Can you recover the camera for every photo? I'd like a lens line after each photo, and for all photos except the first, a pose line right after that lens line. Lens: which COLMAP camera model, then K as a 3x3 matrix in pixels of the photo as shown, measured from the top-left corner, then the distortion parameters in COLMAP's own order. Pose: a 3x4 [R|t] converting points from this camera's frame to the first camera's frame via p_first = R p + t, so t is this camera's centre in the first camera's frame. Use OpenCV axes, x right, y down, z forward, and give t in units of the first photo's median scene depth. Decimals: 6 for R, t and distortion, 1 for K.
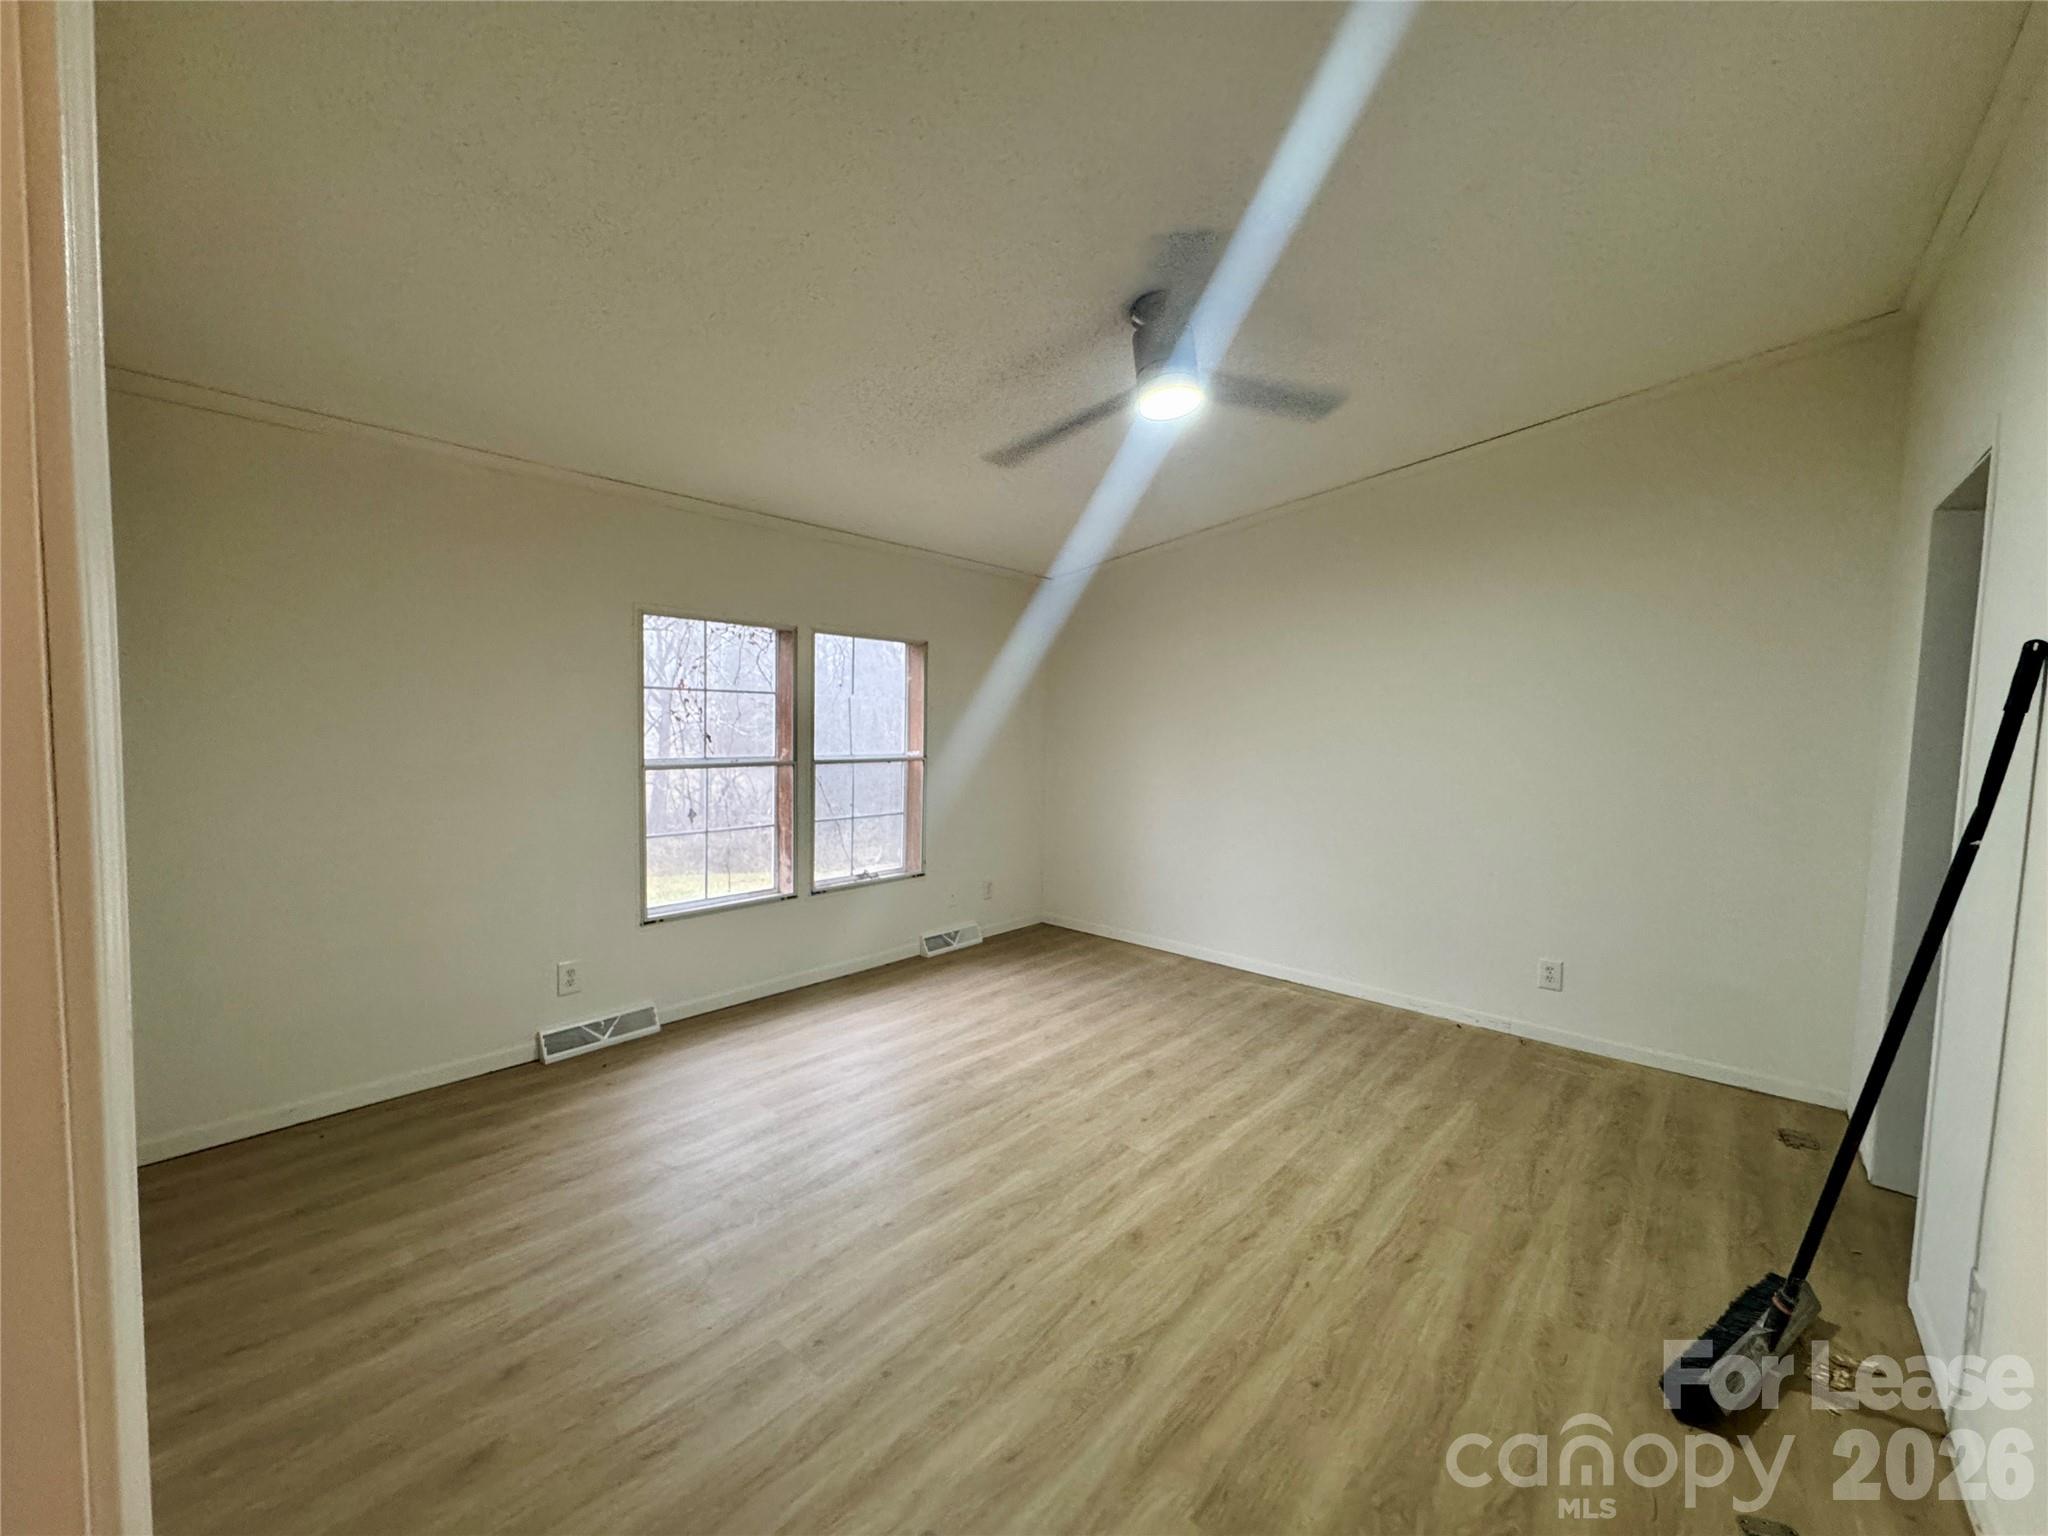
lens RADIAL K [[816.9, 0, 1032.8], [0, 816.9, 770.1], [0, 0, 1]] dist [-0.005841, 0.000217]
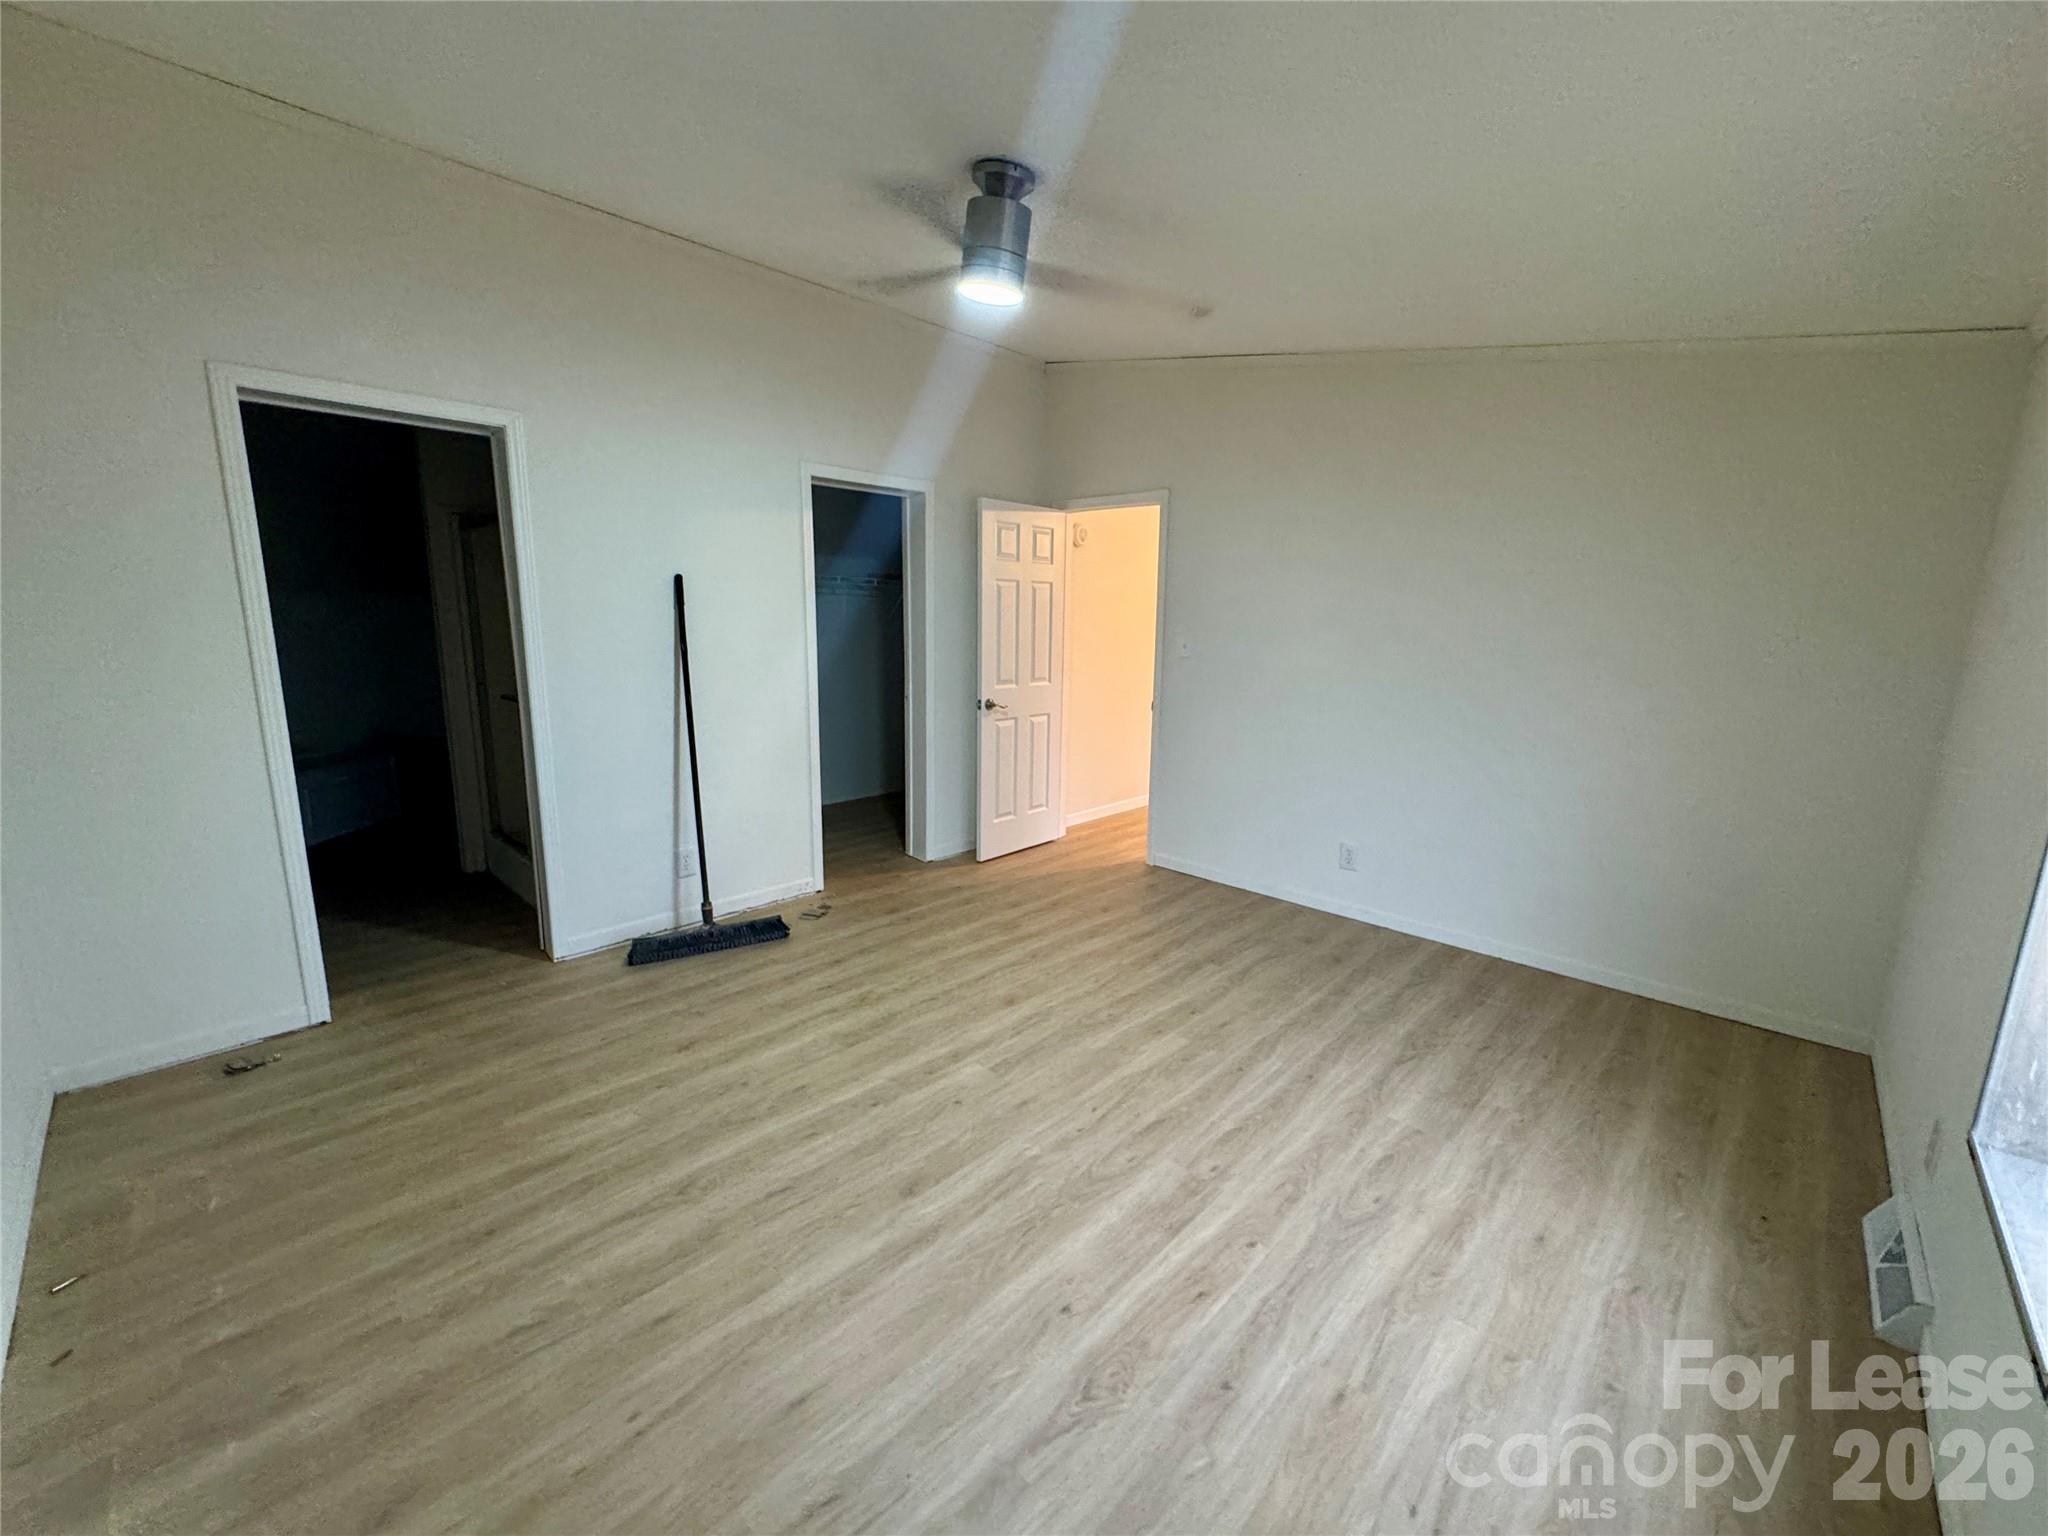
lens RADIAL K [[816.9, 0, 1023.8], [0, 816.9, 768.5], [0, 0, 1]] dist [-0.005841, 0.000217]
pose [[-0.997601, -0.051719, 0.046006, 0.039728], [-0.038570, 0.967226, 0.250970, -0.108778], [-0.057478, 0.248594, -0.966901, 1.481445]]
